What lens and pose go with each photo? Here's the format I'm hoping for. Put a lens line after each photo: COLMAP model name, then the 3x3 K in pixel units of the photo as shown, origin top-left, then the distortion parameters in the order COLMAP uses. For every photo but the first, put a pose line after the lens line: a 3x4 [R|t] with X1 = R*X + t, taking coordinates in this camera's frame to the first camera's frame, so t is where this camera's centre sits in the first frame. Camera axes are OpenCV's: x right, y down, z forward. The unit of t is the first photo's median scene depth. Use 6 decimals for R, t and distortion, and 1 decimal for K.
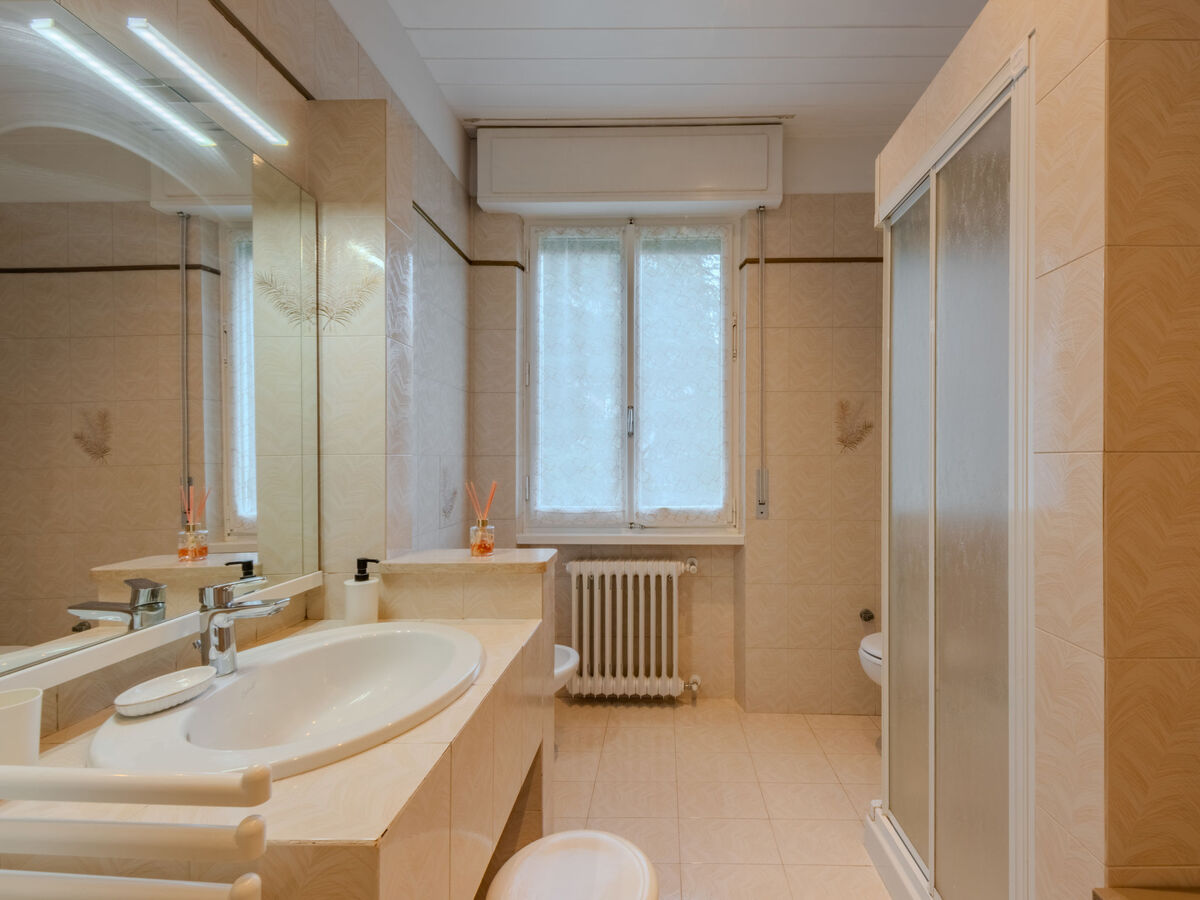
lens RADIAL K [[507.8, 0, 657.3], [0, 507.8, 447.4], [0, 0, 1]] dist [0.015220, -0.007126]
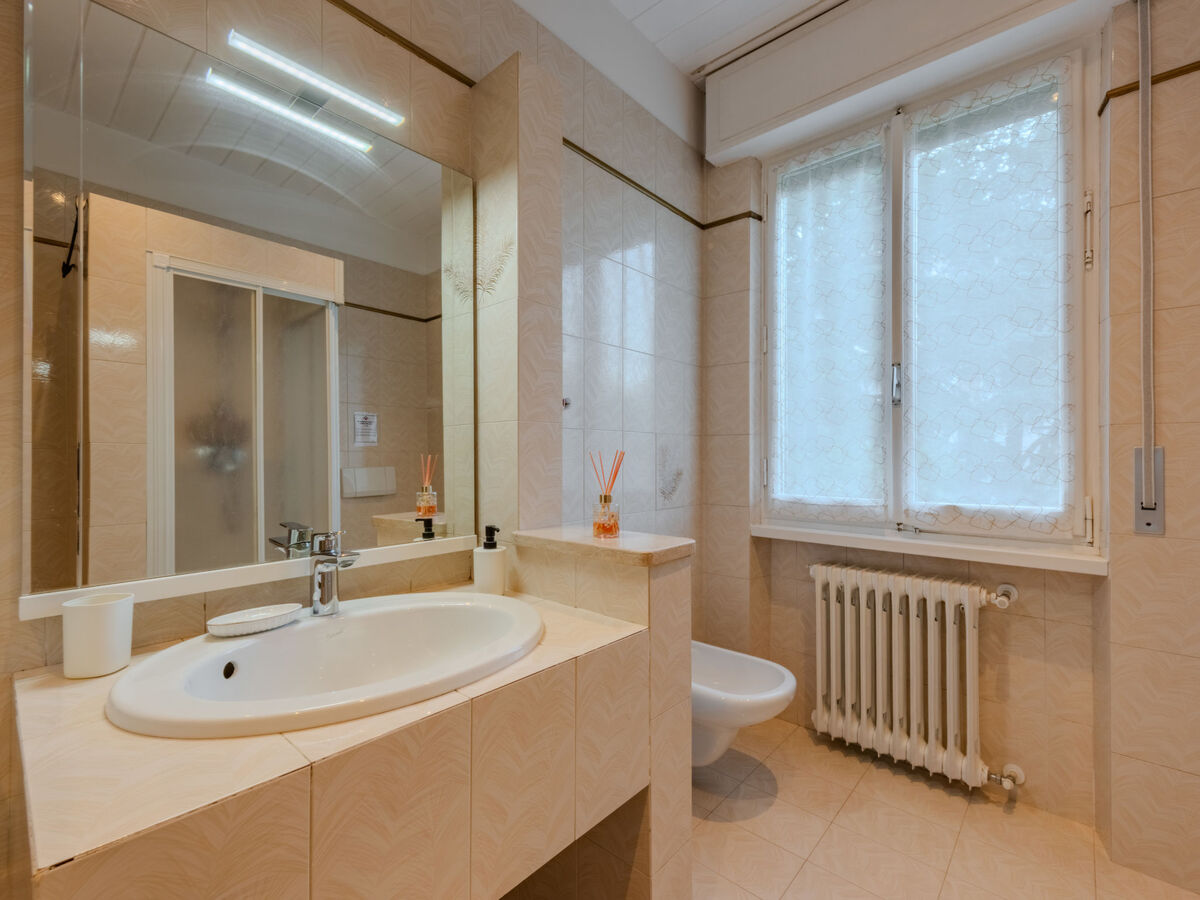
lens RADIAL K [[507.8, 0, 657.3], [0, 507.8, 447.4], [0, 0, 1]] dist [0.015220, -0.007126]
pose [[0.779422, -0.011274, -0.626398, 0.138984], [0.014927, 0.999888, 0.000577, 0.034646], [0.626321, -0.009800, 0.779503, 0.214914]]
